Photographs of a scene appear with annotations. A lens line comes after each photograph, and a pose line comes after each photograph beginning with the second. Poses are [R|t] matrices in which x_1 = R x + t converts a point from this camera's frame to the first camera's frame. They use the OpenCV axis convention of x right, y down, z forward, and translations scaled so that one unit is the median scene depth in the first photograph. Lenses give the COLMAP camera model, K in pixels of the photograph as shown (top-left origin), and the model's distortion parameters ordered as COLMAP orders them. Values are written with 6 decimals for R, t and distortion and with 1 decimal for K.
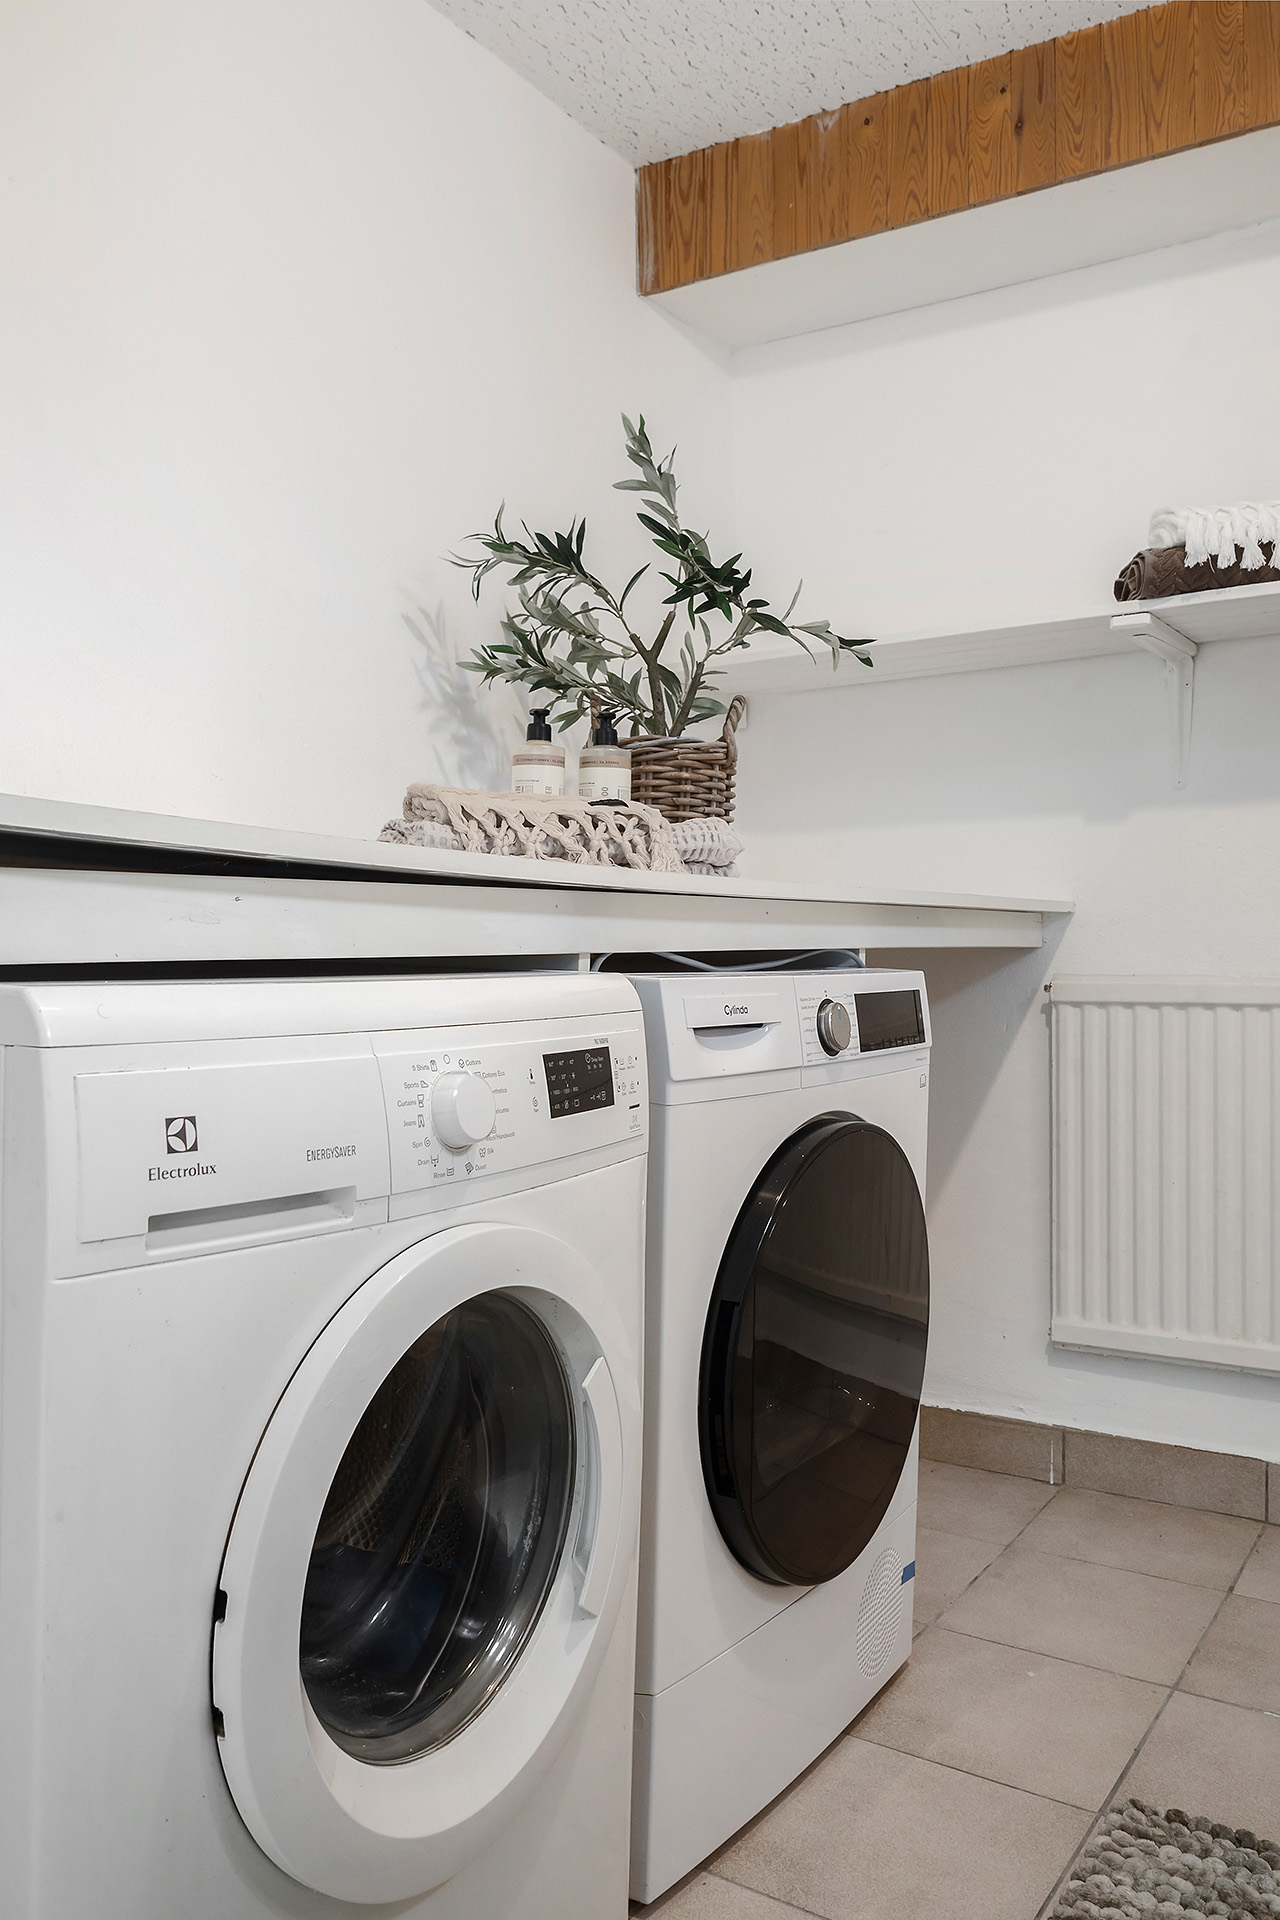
lens RADIAL K [[1653.4, 0, 605.6], [0, 1653.4, 957.4], [0, 0, 1]] dist [-0.013960, -0.002767]
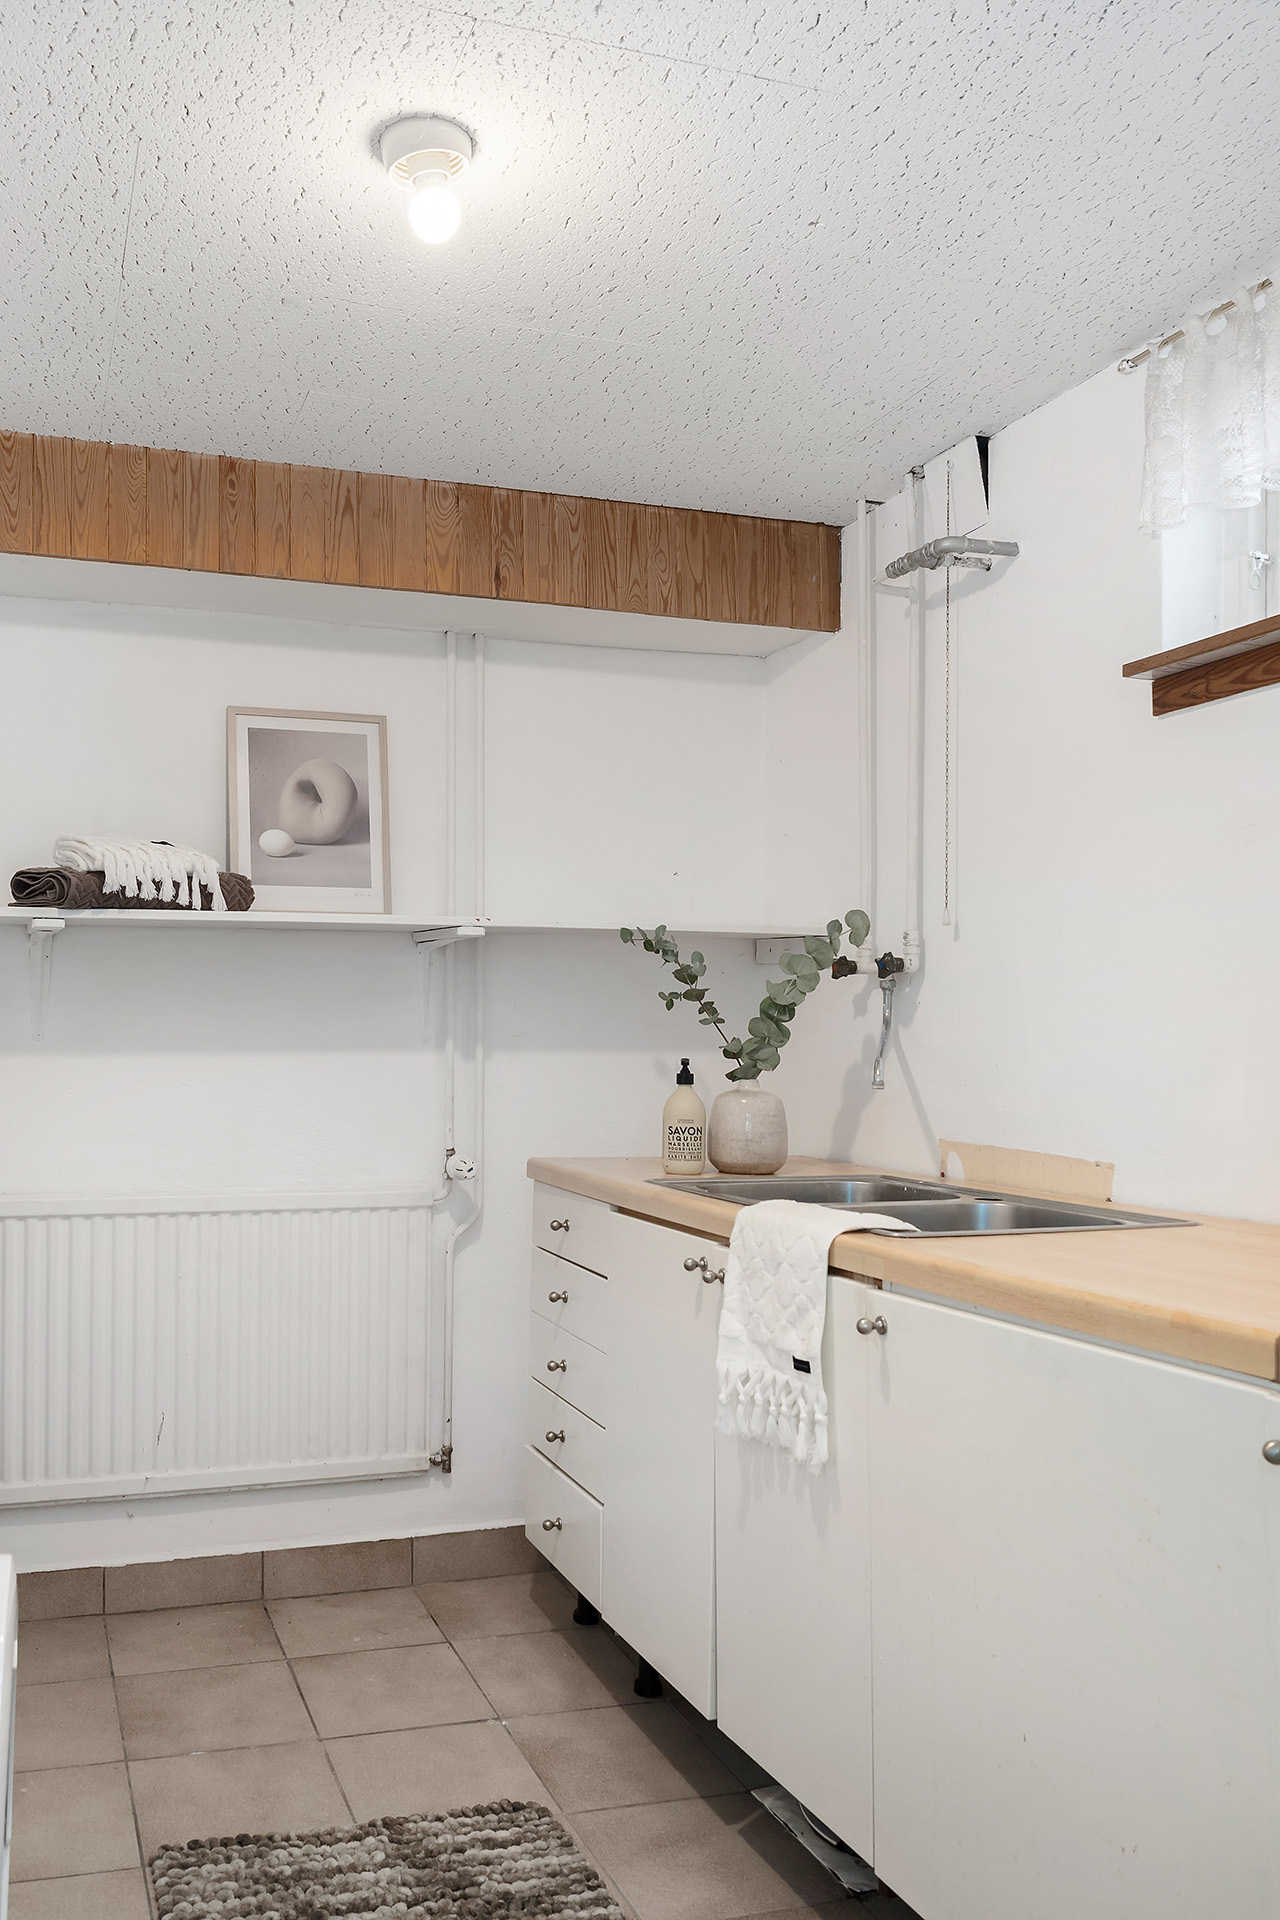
lens RADIAL K [[1653.4, 0, 605.6], [0, 1653.4, 957.4], [0, 0, 1]] dist [-0.013960, -0.002767]
pose [[0.576505, 0.034585, 0.816361, -0.473639], [-0.021821, 0.999399, -0.026929, -0.156481], [-0.816802, -0.002288, 0.576914, -0.074802]]
